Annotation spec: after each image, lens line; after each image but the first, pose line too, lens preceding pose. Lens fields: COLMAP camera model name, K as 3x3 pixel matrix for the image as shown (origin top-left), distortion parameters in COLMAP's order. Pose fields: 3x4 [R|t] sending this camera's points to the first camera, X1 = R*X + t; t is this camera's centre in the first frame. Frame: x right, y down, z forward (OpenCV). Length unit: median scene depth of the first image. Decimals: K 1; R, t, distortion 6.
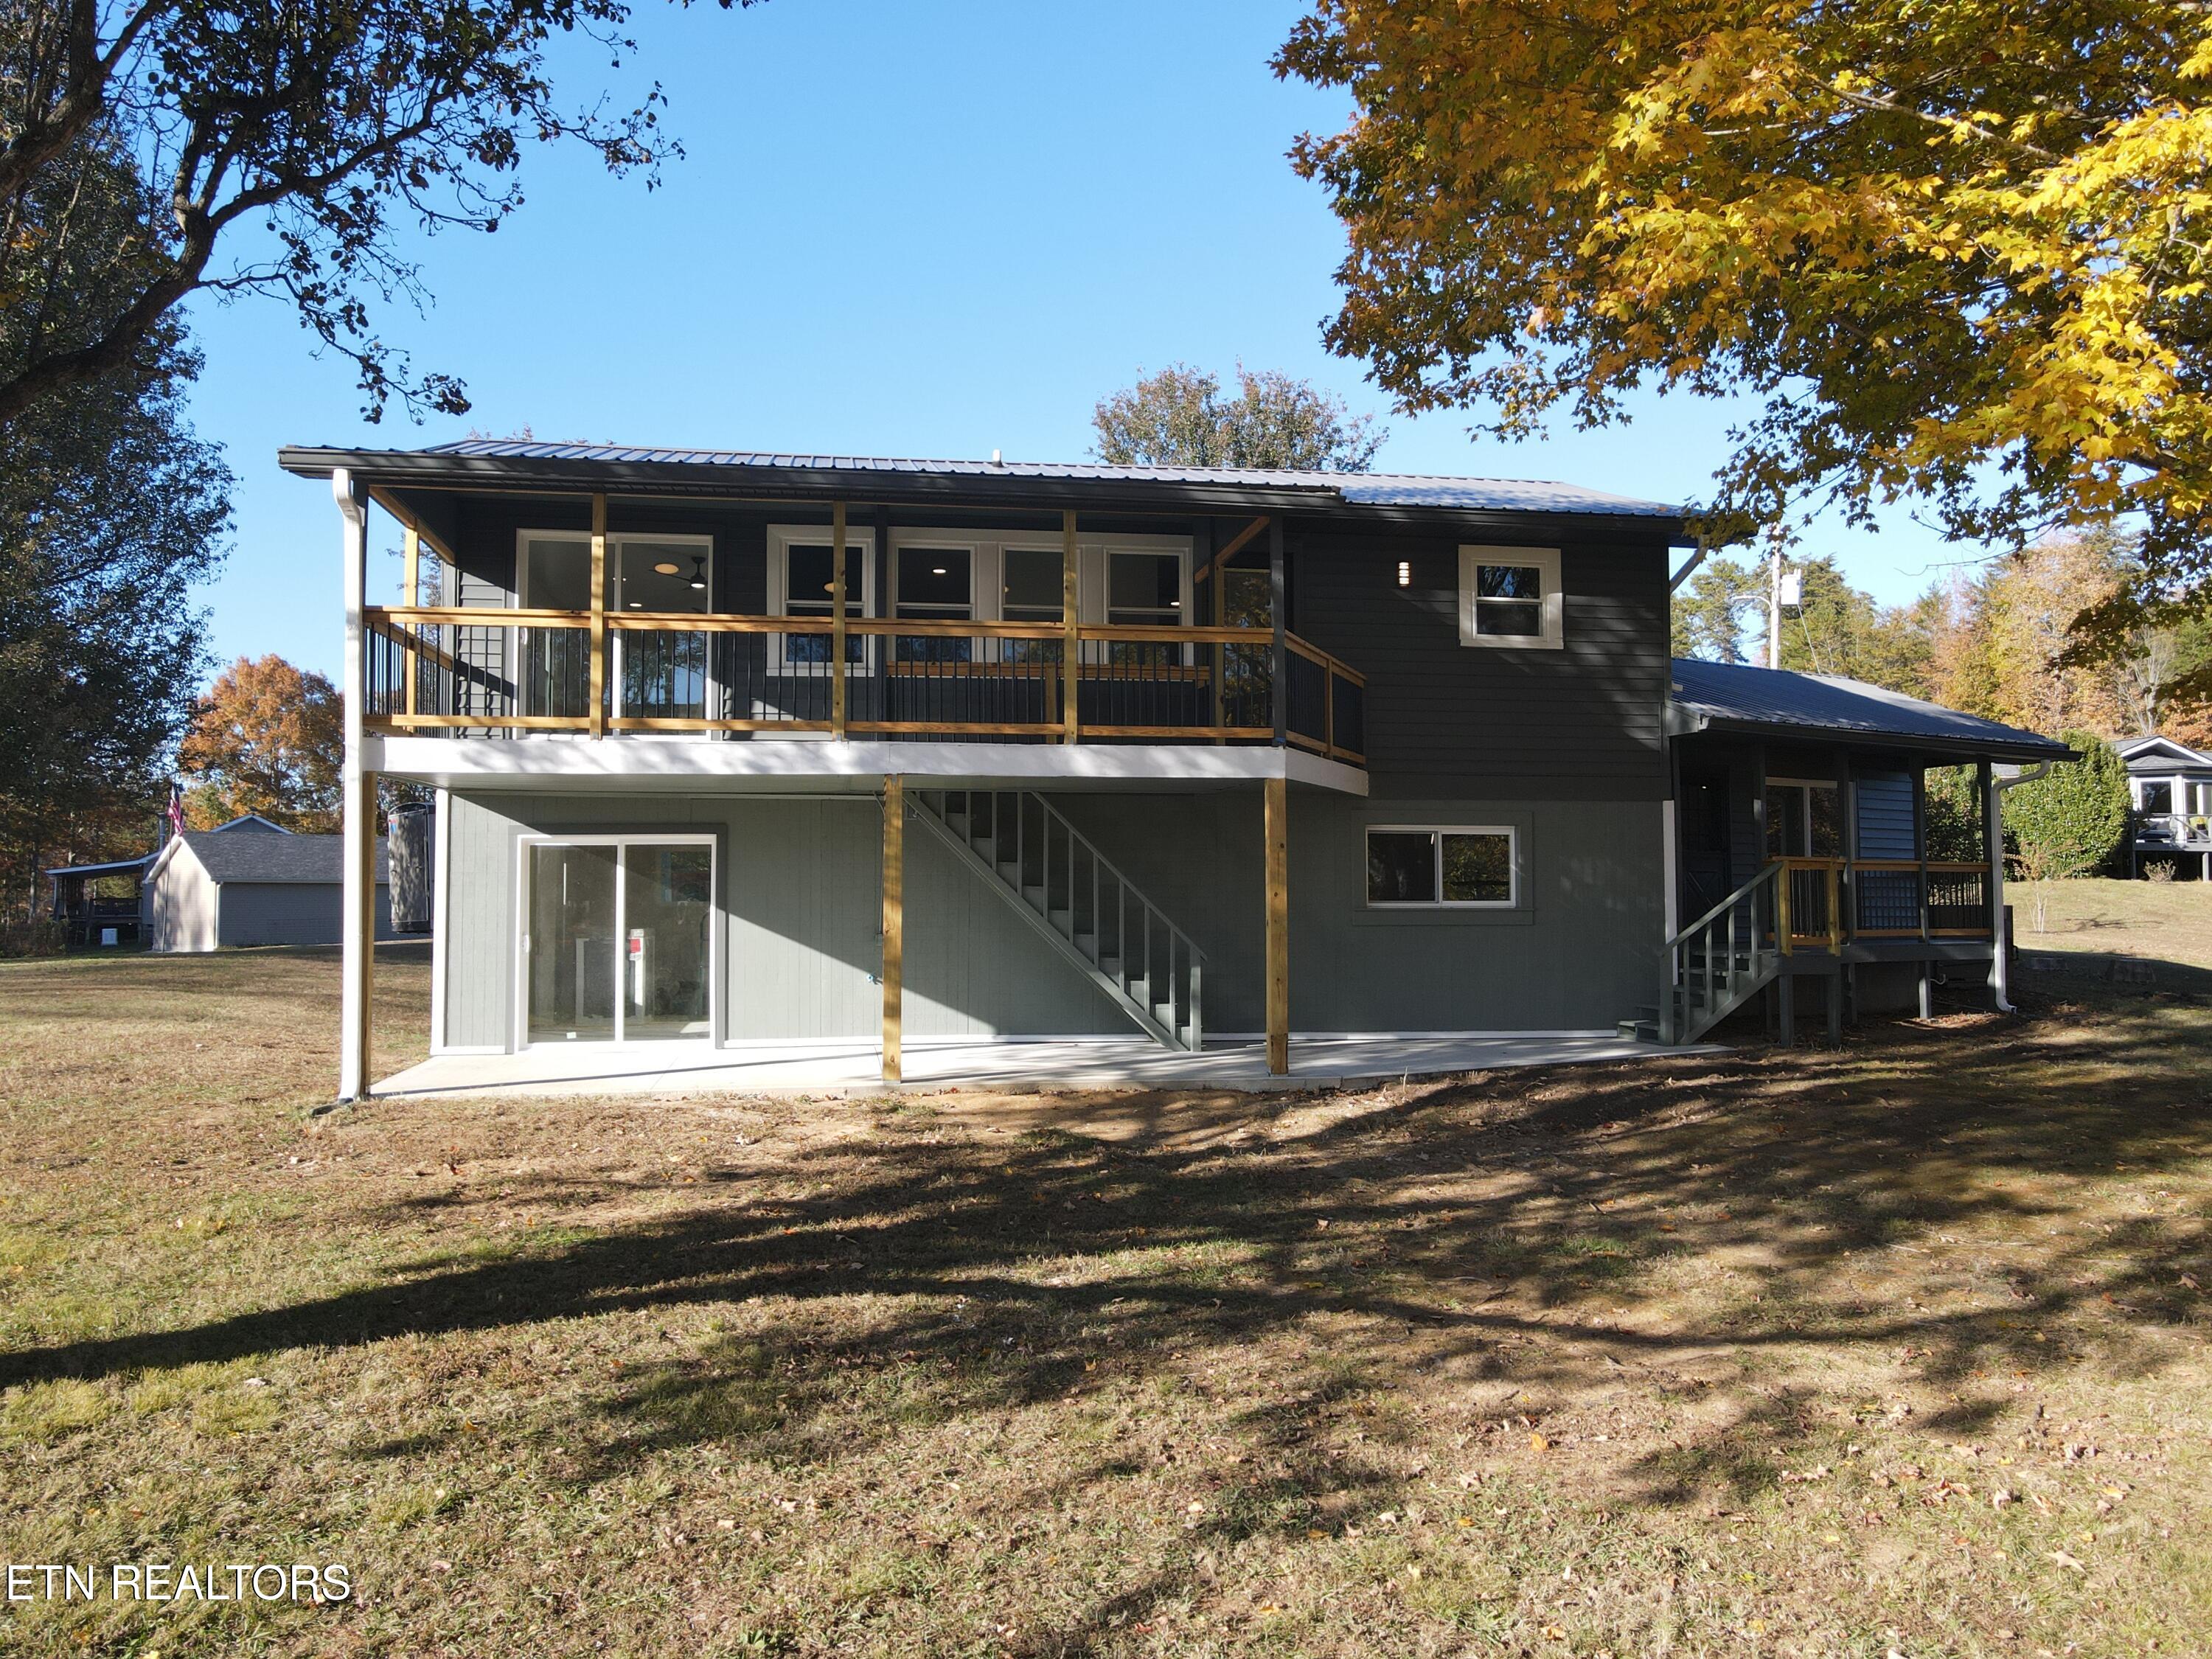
lens RADIAL K [[1560.4, 0, 1106.0], [0, 1560.4, 829.5], [0, 0, 1]] dist [0.001299, 0.006004]
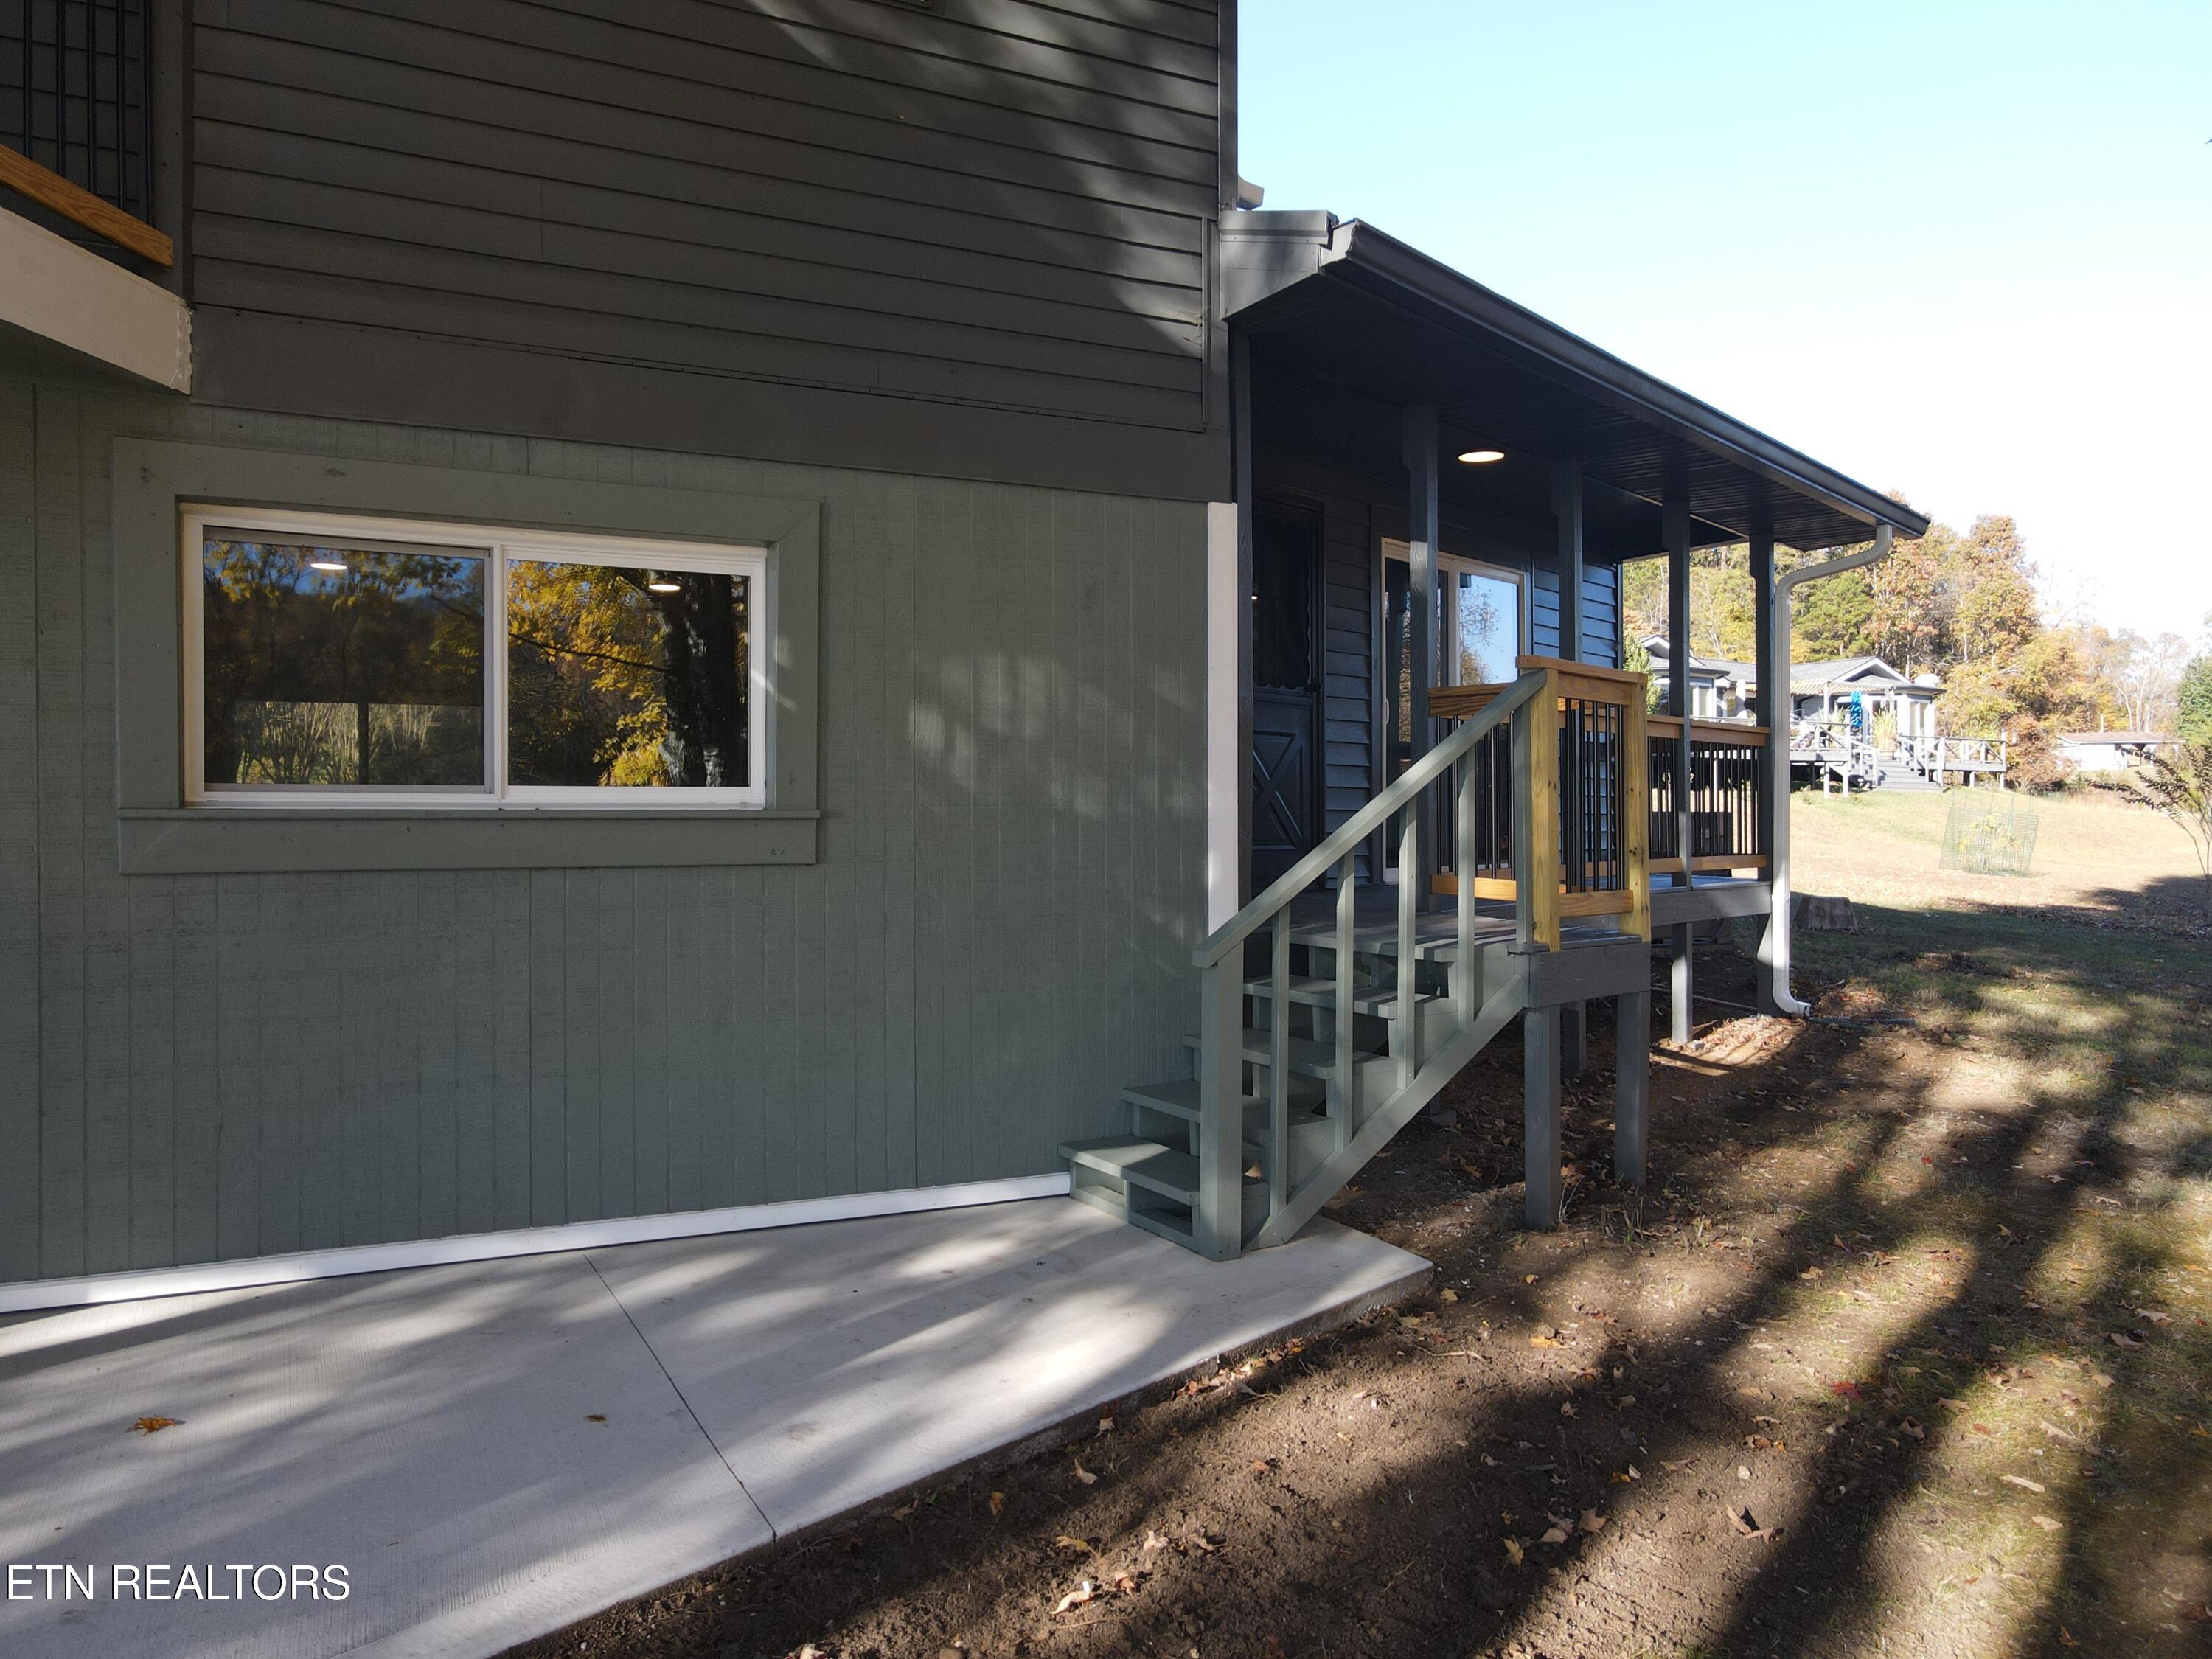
lens RADIAL K [[1560.4, 0, 1106.0], [0, 1560.4, 829.5], [0, 0, 1]] dist [0.001299, 0.006004]
pose [[0.951341, -0.006358, 0.308074, 0.230989], [-0.008004, 0.998940, 0.045333, 0.039621], [-0.308035, -0.045593, 0.950282, 0.683324]]
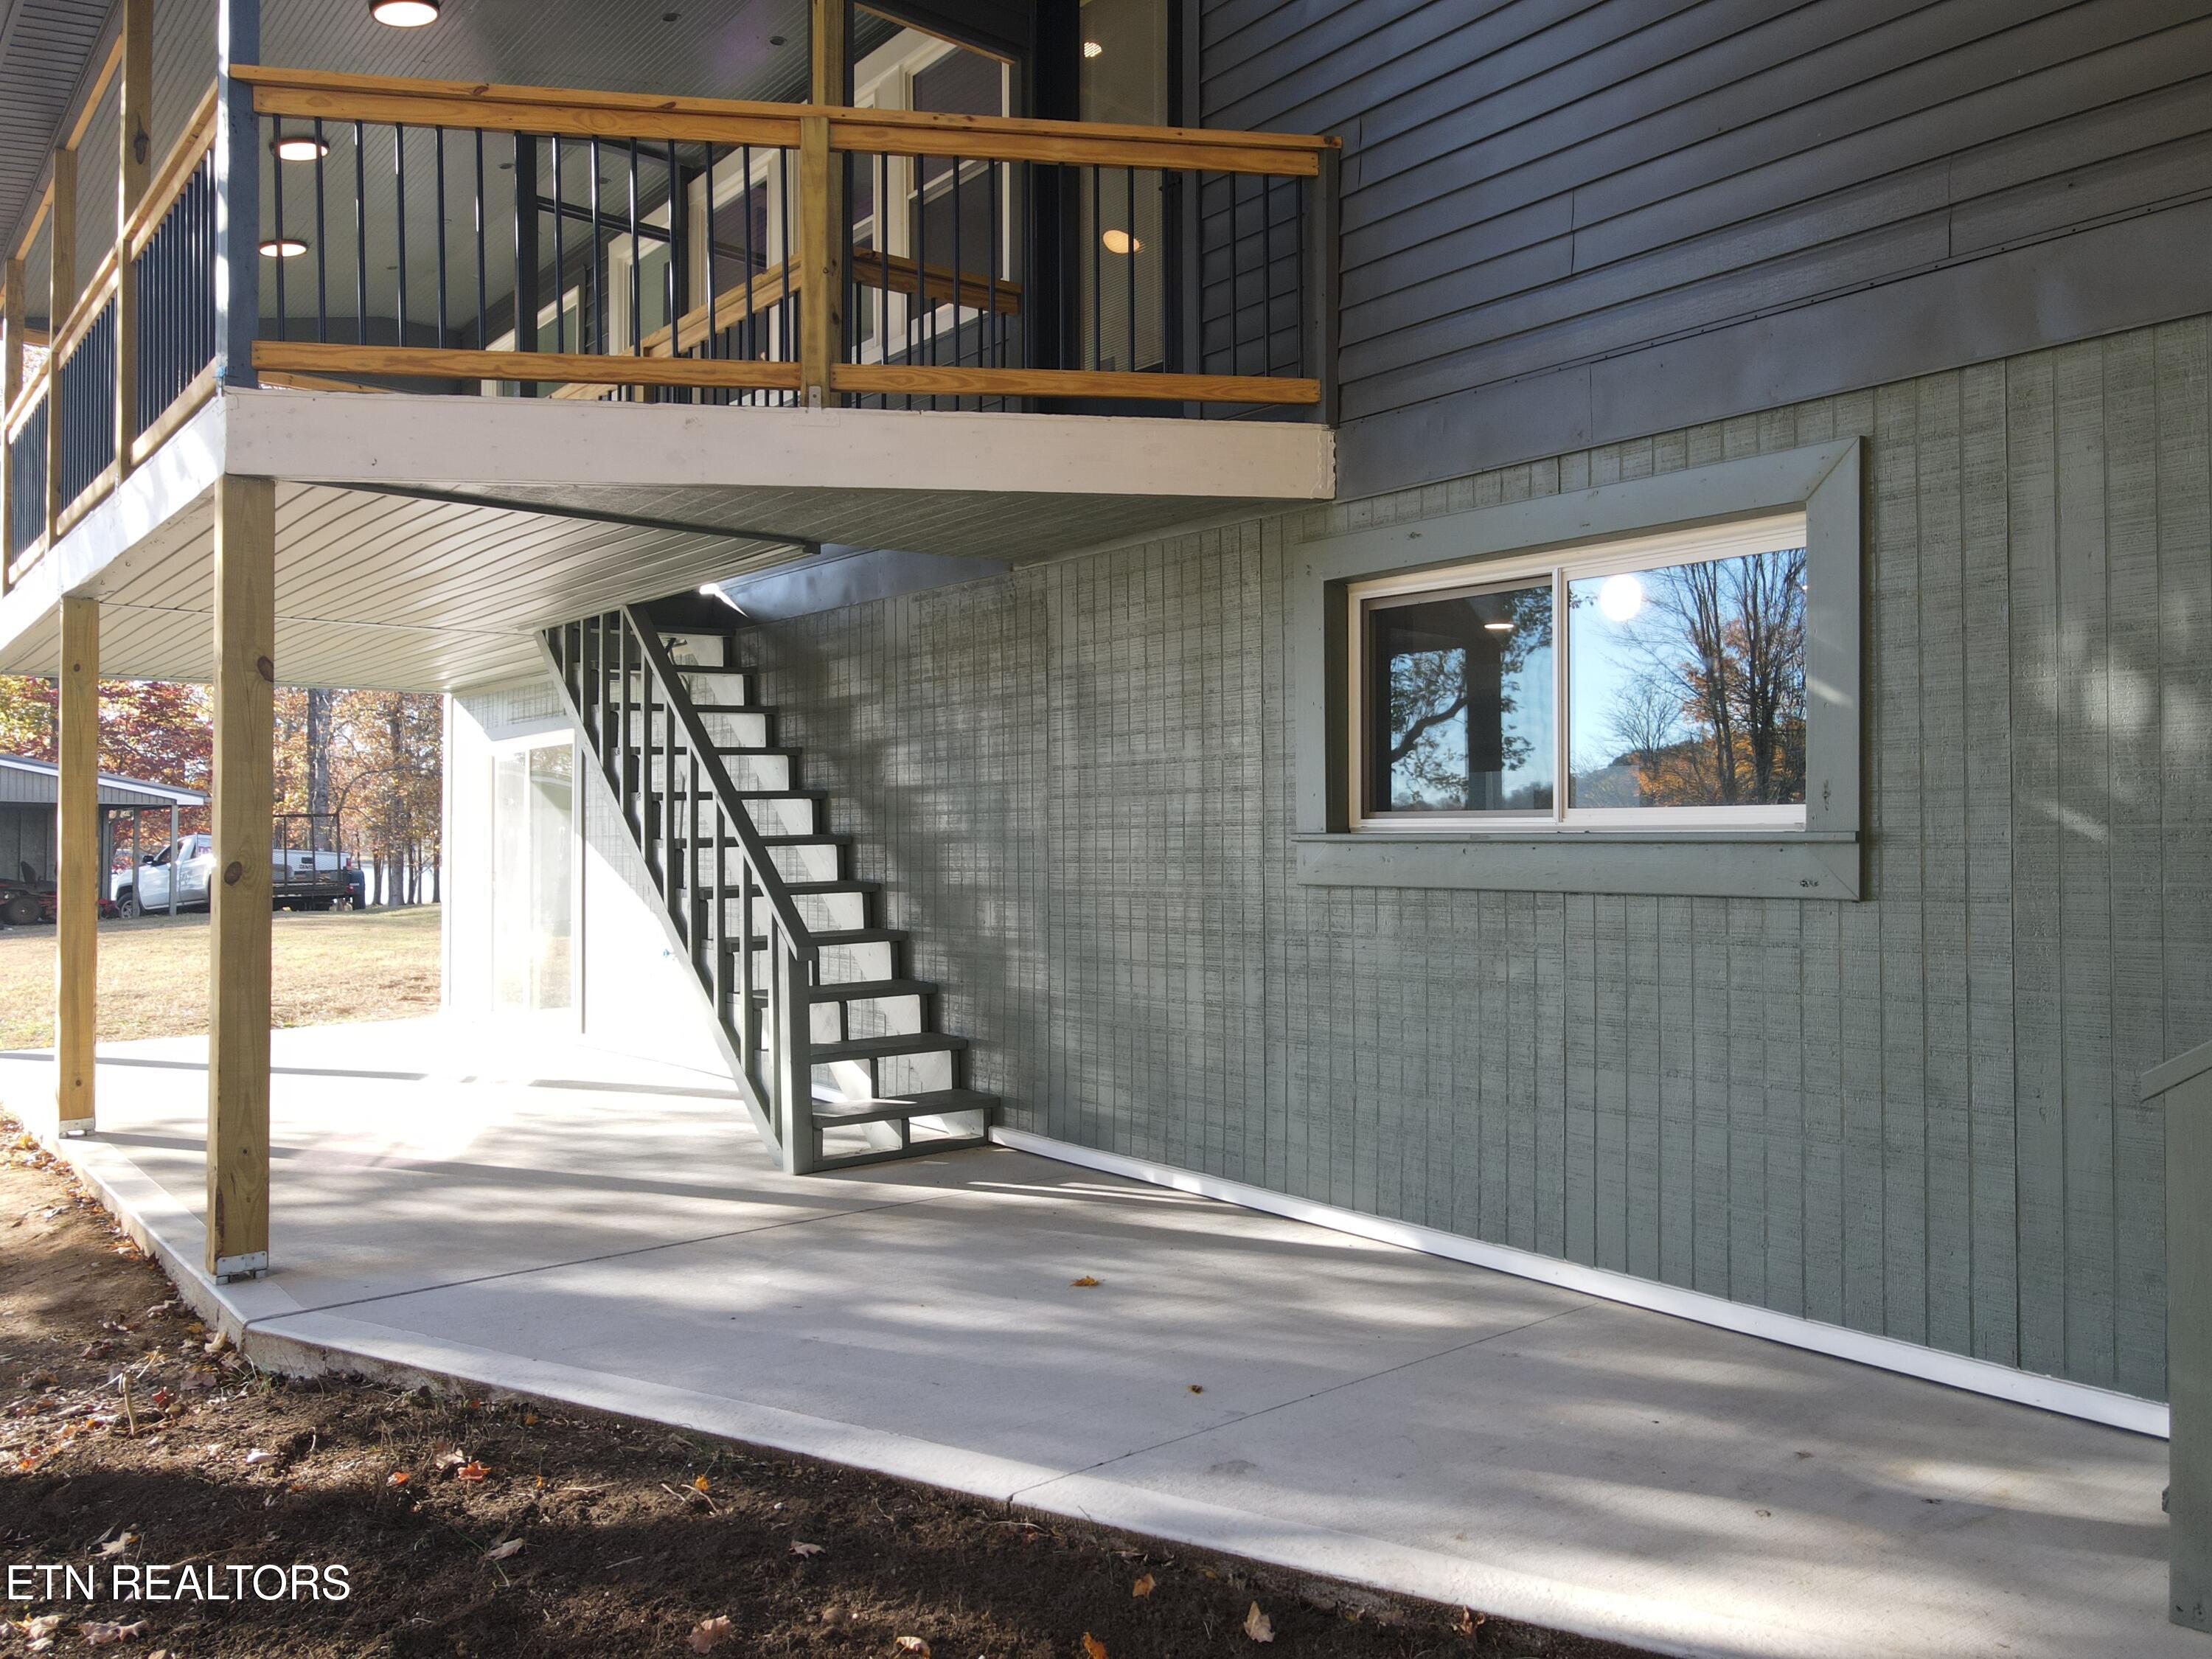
lens RADIAL K [[1560.4, 0, 1106.0], [0, 1560.4, 829.5], [0, 0, 1]] dist [0.001299, 0.006004]
pose [[0.530375, -0.011146, -0.847690, 0.416596], [0.030608, 0.999513, 0.006008, 0.045139], [0.847211, -0.029133, 0.530458, 0.770089]]
